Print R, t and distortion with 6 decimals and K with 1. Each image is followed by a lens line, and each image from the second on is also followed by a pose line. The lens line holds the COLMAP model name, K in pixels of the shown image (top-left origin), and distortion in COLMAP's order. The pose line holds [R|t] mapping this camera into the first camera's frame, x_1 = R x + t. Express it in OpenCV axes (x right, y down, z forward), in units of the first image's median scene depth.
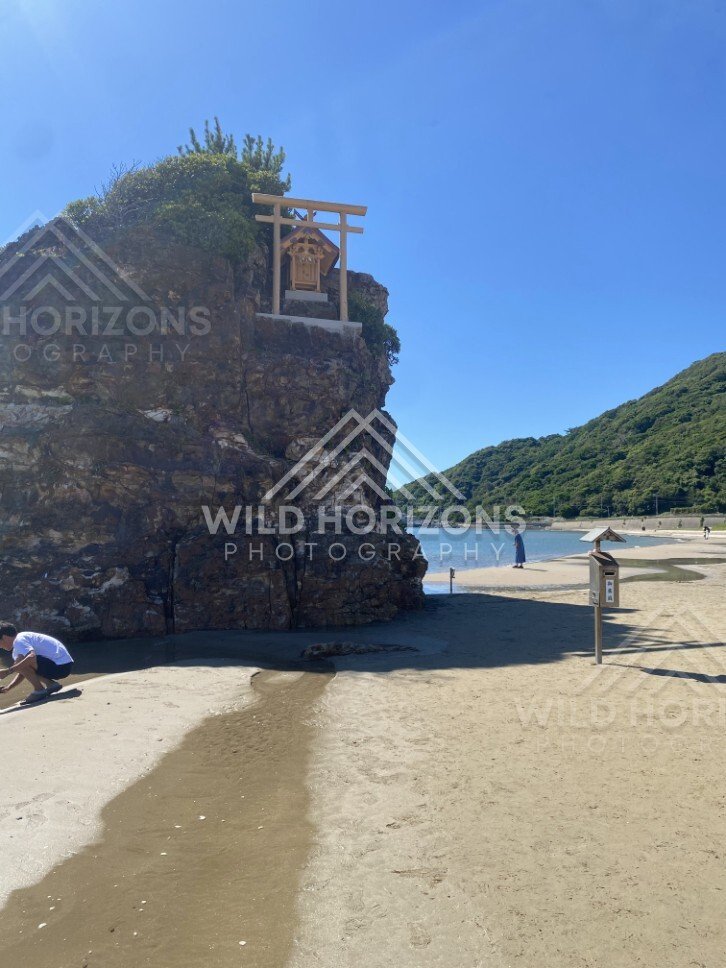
lens RADIAL K [[735.6, 0, 363.0], [0, 735.6, 484.0], [0, 0, 1]] dist [-0.000947, -0.010963]
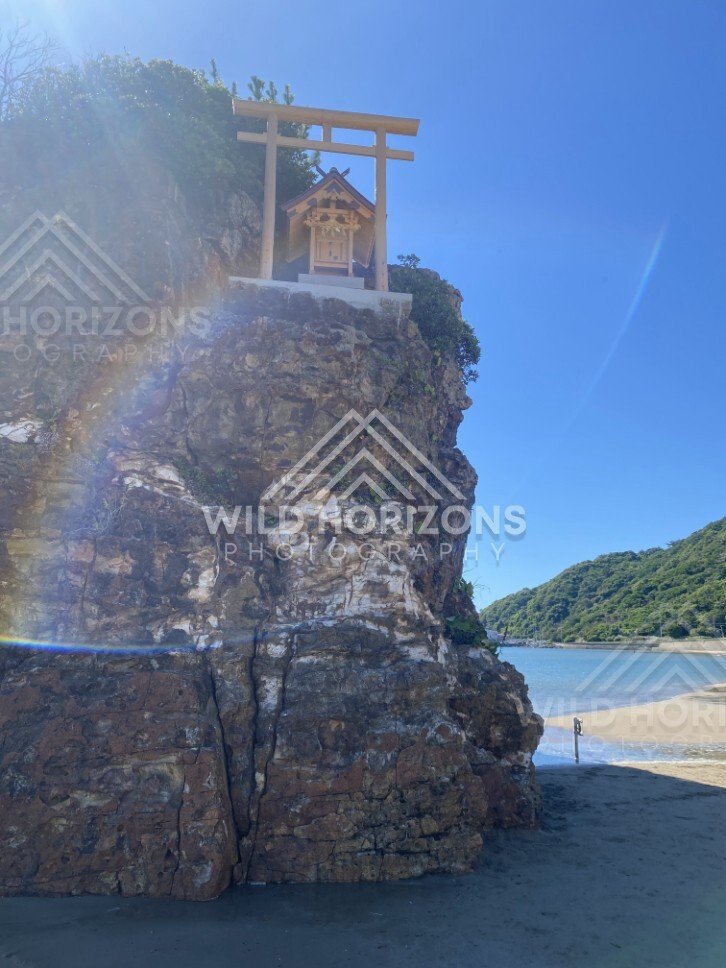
lens RADIAL K [[735.6, 0, 363.0], [0, 735.6, 484.0], [0, 0, 1]] dist [-0.000947, -0.010963]
pose [[0.992712, -0.018619, -0.119063, 0.027847], [-0.000366, 0.987522, -0.157478, 0.024385], [0.120510, 0.156374, 0.980319, 0.456553]]
